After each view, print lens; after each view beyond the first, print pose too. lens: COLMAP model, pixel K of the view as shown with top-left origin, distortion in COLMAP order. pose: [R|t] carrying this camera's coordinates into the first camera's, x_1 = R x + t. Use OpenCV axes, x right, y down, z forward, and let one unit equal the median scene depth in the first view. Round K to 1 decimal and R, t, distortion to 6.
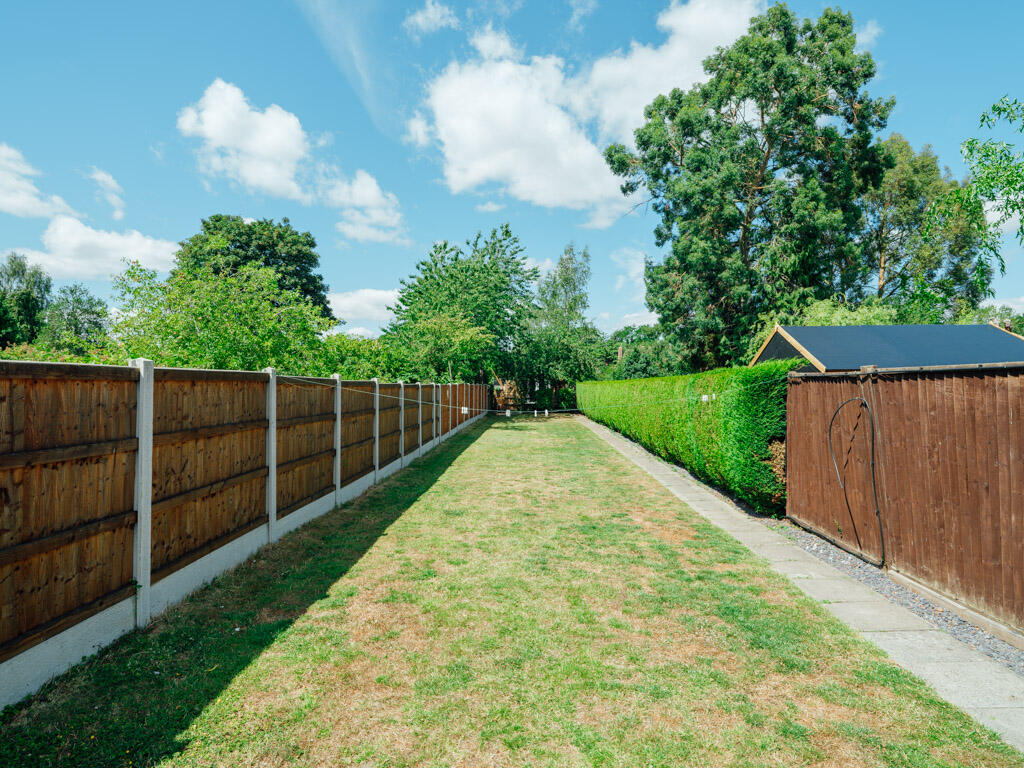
lens RADIAL K [[560.3, 0, 512.3], [0, 560.3, 382.9], [0, 0, 1]] dist [0.010680, -0.005628]
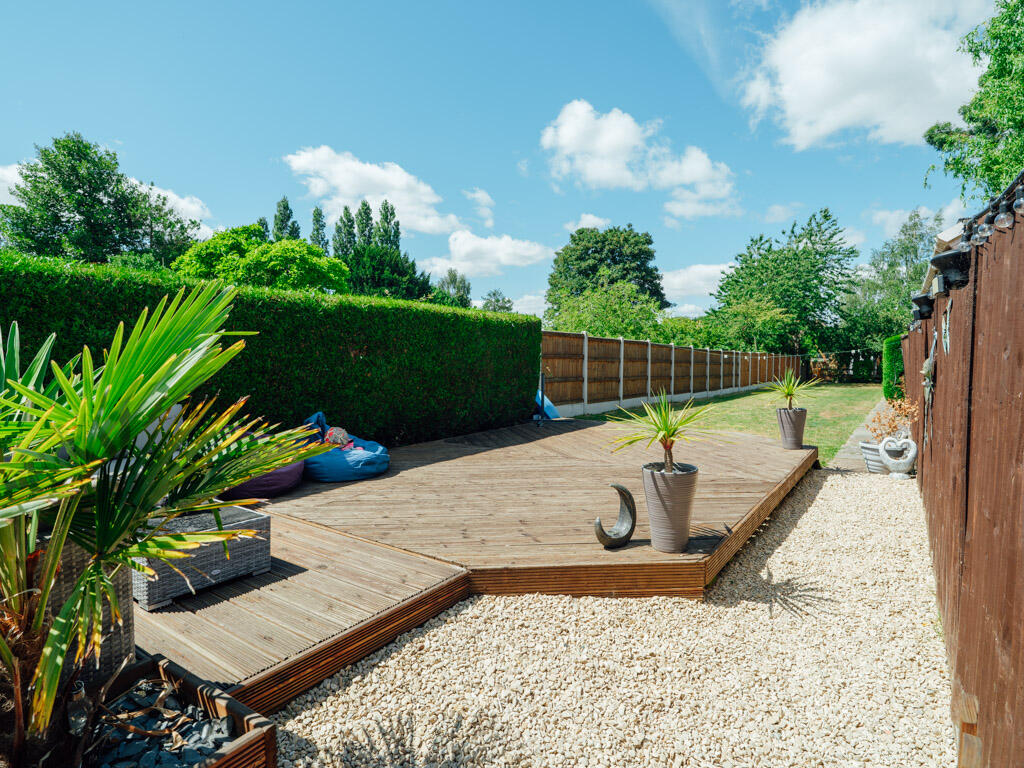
lens RADIAL K [[560.3, 0, 511.9], [0, 560.3, 385.5], [0, 0, 1]] dist [0.010680, -0.005628]
pose [[0.841405, 0.027293, -0.539716, 0.062714], [-0.002828, 0.998933, 0.046107, 0.009514], [0.540398, -0.037268, 0.840584, -0.215488]]
